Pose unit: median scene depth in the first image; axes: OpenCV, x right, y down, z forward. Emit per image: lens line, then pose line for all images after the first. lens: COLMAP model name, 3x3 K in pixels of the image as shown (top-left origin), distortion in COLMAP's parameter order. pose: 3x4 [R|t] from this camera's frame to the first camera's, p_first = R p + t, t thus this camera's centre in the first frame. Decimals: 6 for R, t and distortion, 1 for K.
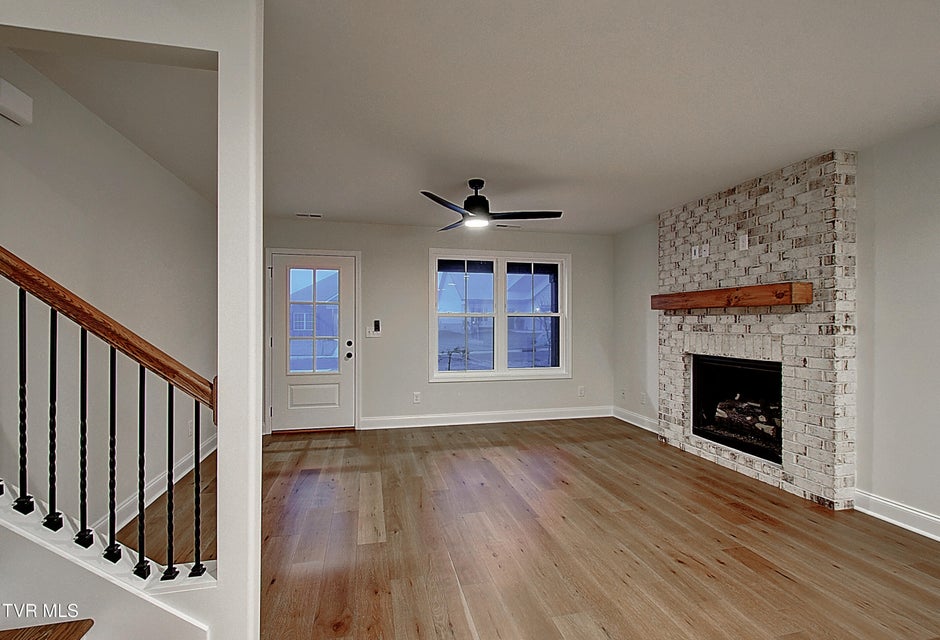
lens RADIAL K [[436.5, 0, 470.0], [0, 436.5, 320.0], [0, 0, 1]] dist [-0.001052, -0.000518]
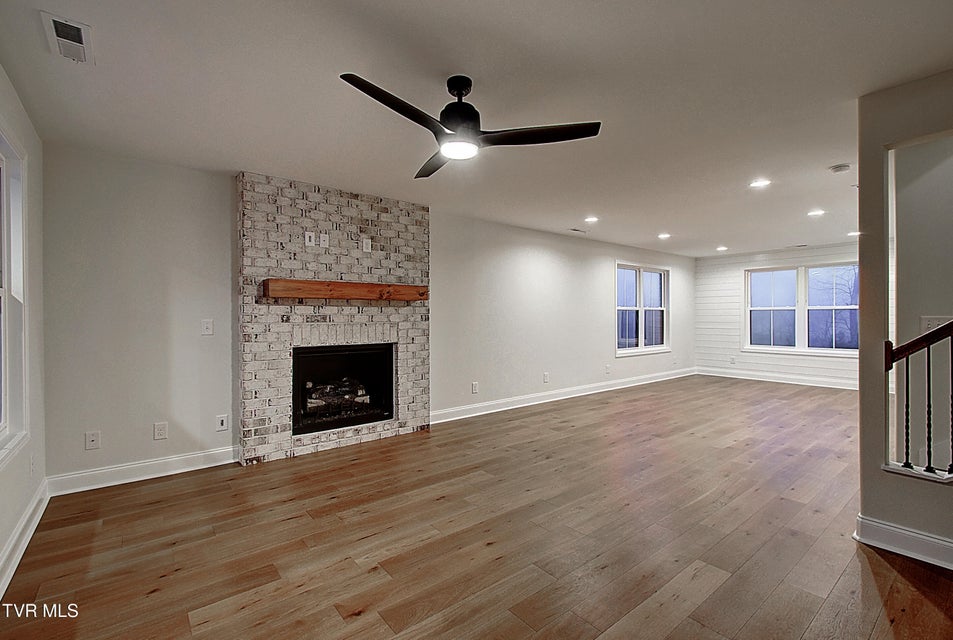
lens RADIAL K [[420.3, 0, 476.5], [0, 420.3, 320.0], [0, 0, 1]] dist [-0.000922, 0.000144]
pose [[-0.430221, -0.008919, 0.902679, -0.514614], [-0.002478, 0.999959, 0.008699, 0.013110], [-0.902720, 0.001506, -0.430226, 1.194487]]
